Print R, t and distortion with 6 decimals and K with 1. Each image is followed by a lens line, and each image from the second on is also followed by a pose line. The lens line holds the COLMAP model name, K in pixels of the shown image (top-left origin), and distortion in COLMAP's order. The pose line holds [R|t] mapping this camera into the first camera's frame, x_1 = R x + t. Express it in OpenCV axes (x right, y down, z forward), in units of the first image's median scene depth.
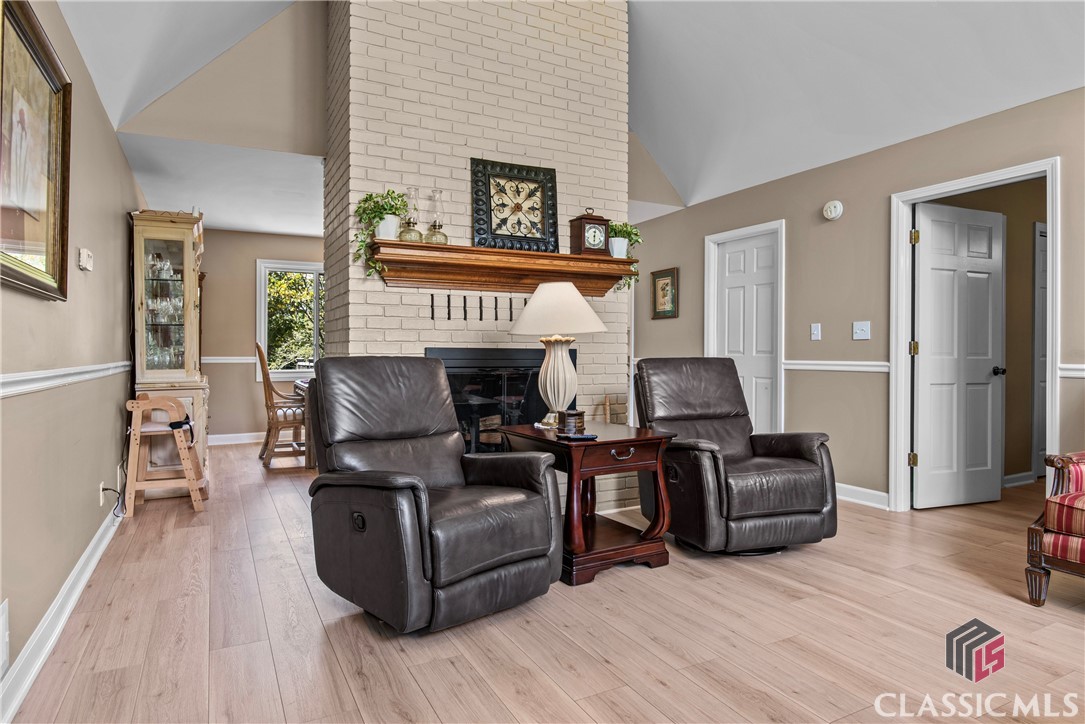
lens RADIAL K [[609.8, 0, 542.7], [0, 609.8, 358.5], [0, 0, 1]] dist [-0.013397, 0.000981]
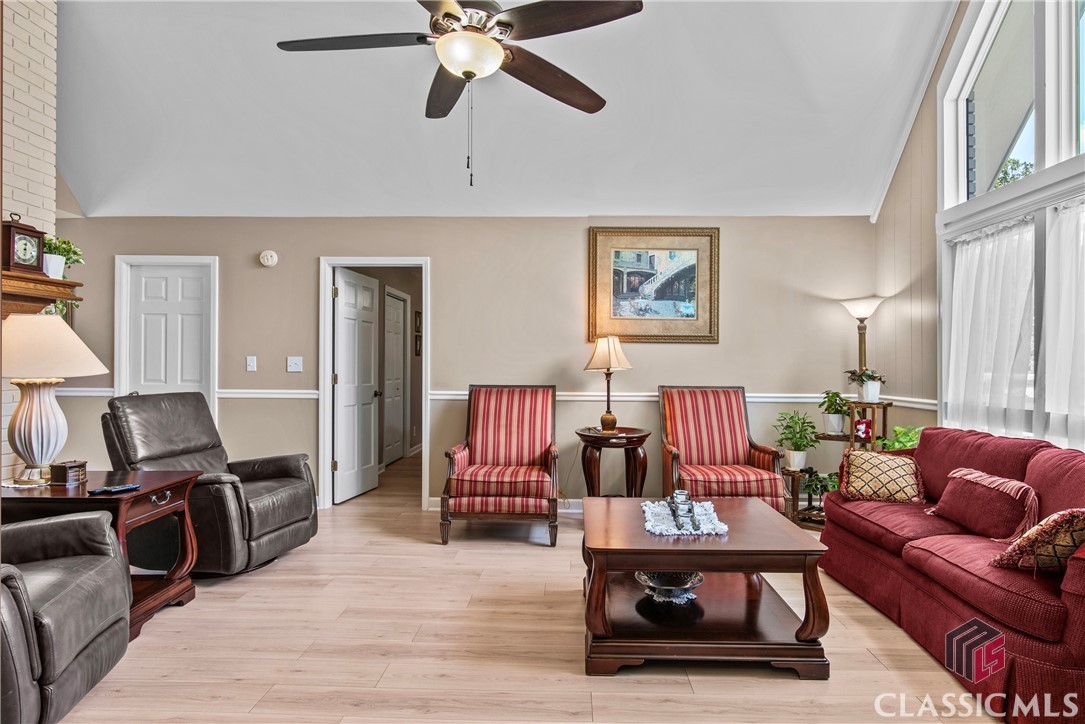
lens RADIAL K [[622.7, 0, 541.4], [0, 622.7, 366.7], [0, 0, 1]] dist [-0.017076, 0.000722]
pose [[0.490353, -0.000339, 0.871524, -0.346670], [0.002214, 0.999997, -0.000856, -0.044402], [-0.871521, 0.002349, 0.490352, -0.028777]]
